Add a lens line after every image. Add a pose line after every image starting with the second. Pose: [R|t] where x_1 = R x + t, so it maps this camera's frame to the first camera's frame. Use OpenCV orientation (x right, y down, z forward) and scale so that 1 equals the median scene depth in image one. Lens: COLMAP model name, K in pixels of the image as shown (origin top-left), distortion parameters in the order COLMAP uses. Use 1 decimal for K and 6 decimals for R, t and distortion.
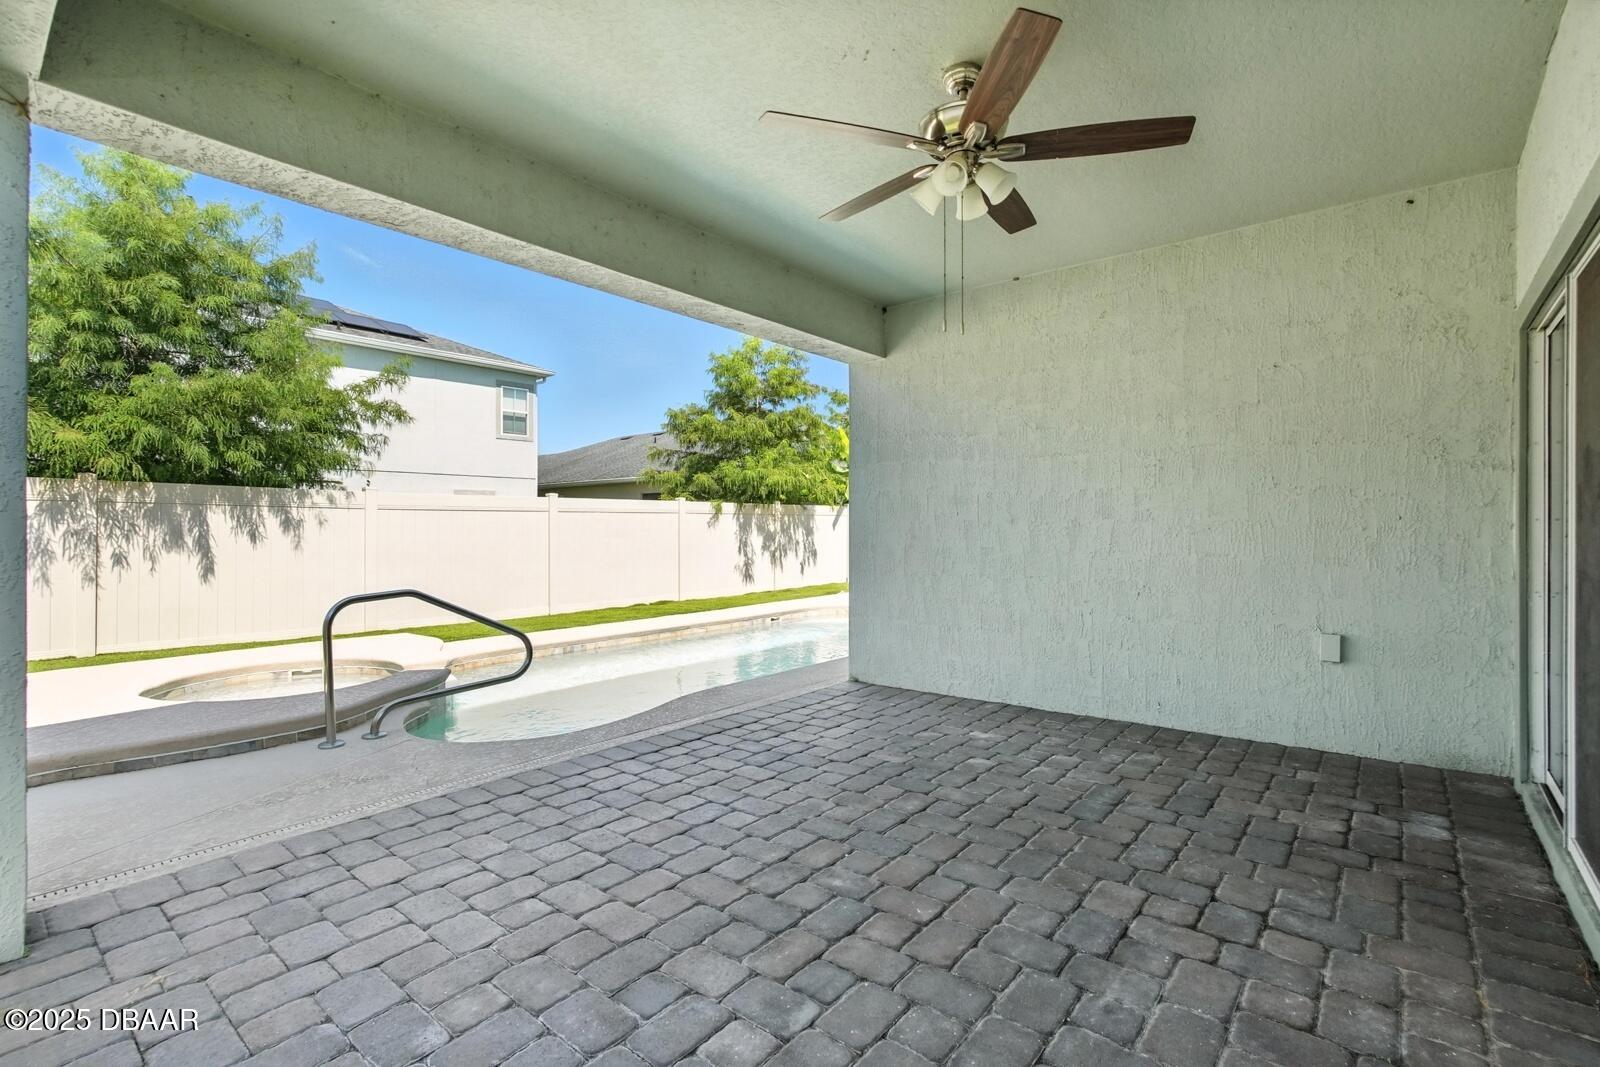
lens RADIAL K [[711.4, 0, 808.0], [0, 711.4, 527.7], [0, 0, 1]] dist [-0.018485, 0.014108]
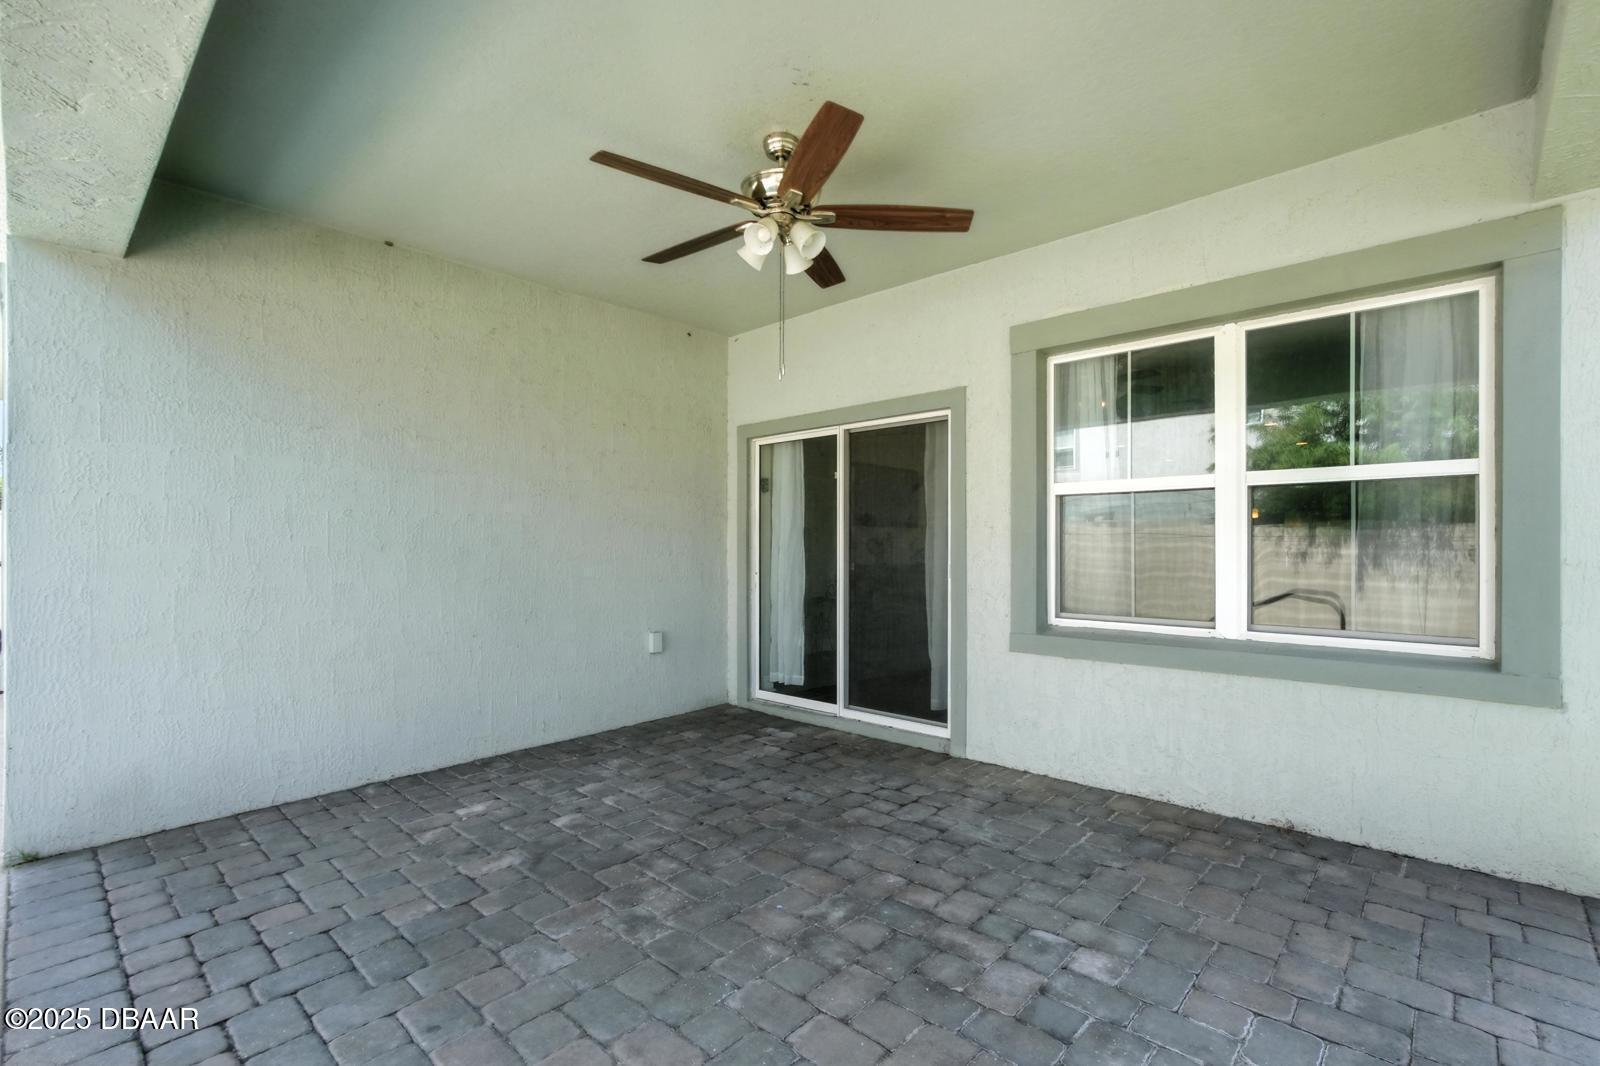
lens RADIAL K [[728.4, 0, 799.6], [0, 728.4, 552.6], [0, 0, 1]] dist [0.001368, 0.000409]
pose [[0.071597, -0.006790, 0.997411, -0.844351], [0.000776, 0.999977, 0.006751, -0.015617], [-0.997433, 0.000290, 0.071600, 0.838217]]
